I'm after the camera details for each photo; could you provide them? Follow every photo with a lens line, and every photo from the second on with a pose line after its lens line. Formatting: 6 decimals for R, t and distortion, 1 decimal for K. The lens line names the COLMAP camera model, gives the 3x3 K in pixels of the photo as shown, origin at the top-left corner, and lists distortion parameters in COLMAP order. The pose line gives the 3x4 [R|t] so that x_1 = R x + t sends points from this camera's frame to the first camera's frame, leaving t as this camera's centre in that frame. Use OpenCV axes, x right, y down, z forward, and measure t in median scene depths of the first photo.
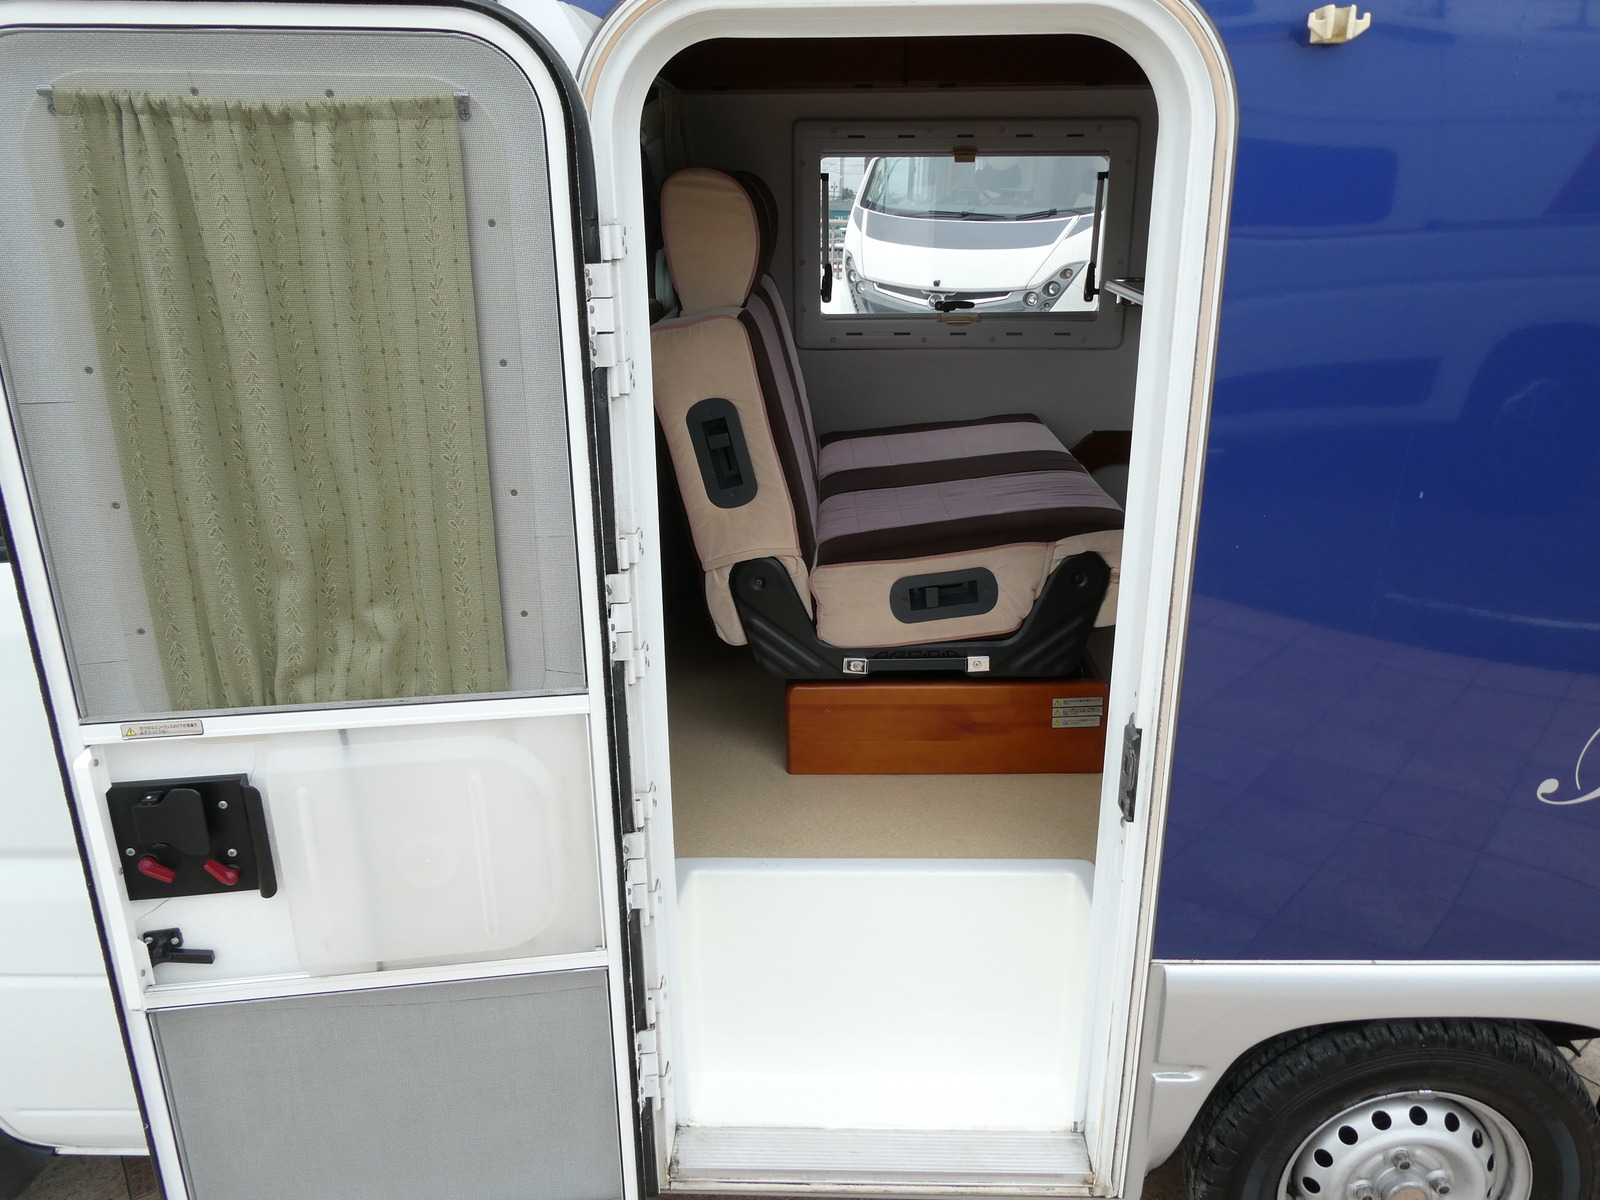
lens RADIAL K [[1133.9, 0, 807.3], [0, 1133.9, 599.7], [0, 0, 1]] dist [0.000513, 0.003711]
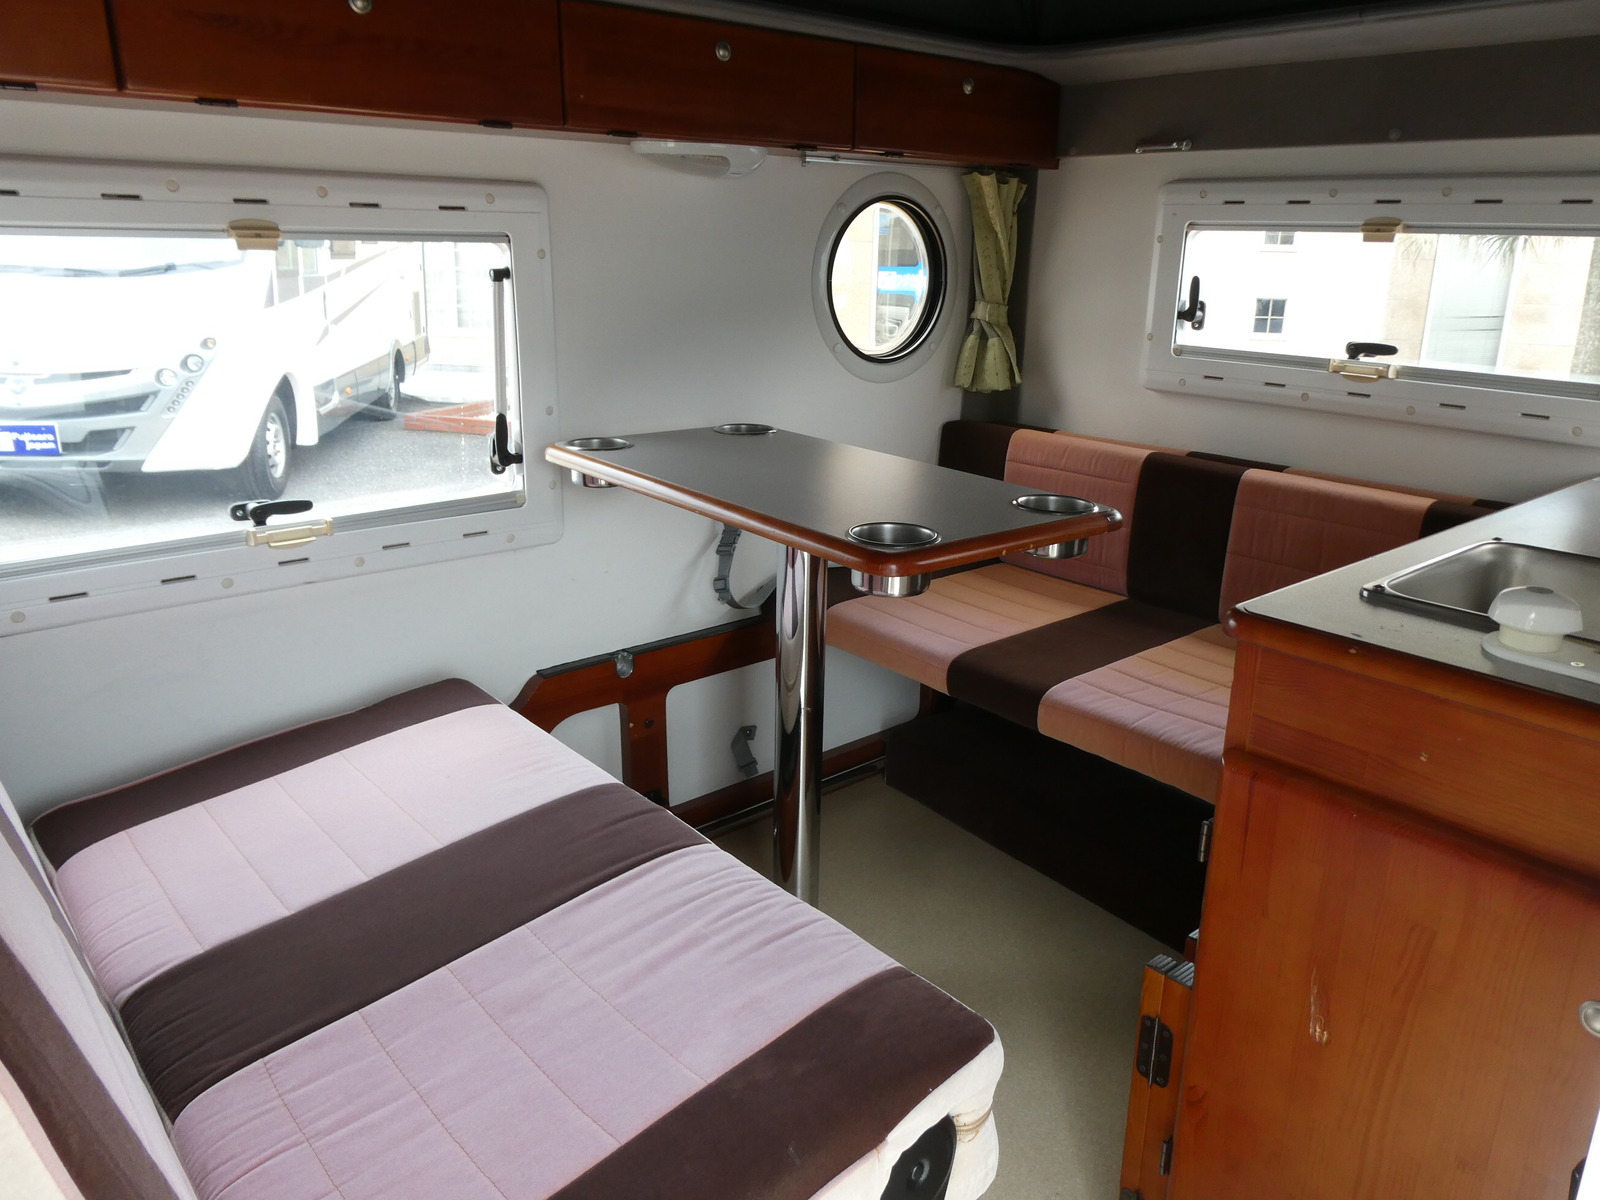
lens RADIAL K [[1133.9, 0, 805.2], [0, 1133.9, 587.0], [0, 0, 1]] dist [0.000513, 0.003711]
pose [[0.736313, -0.182074, 0.651684, -0.042966], [0.208369, 0.977326, 0.037627, -0.200844], [-0.643759, 0.108086, 0.757557, 0.457685]]
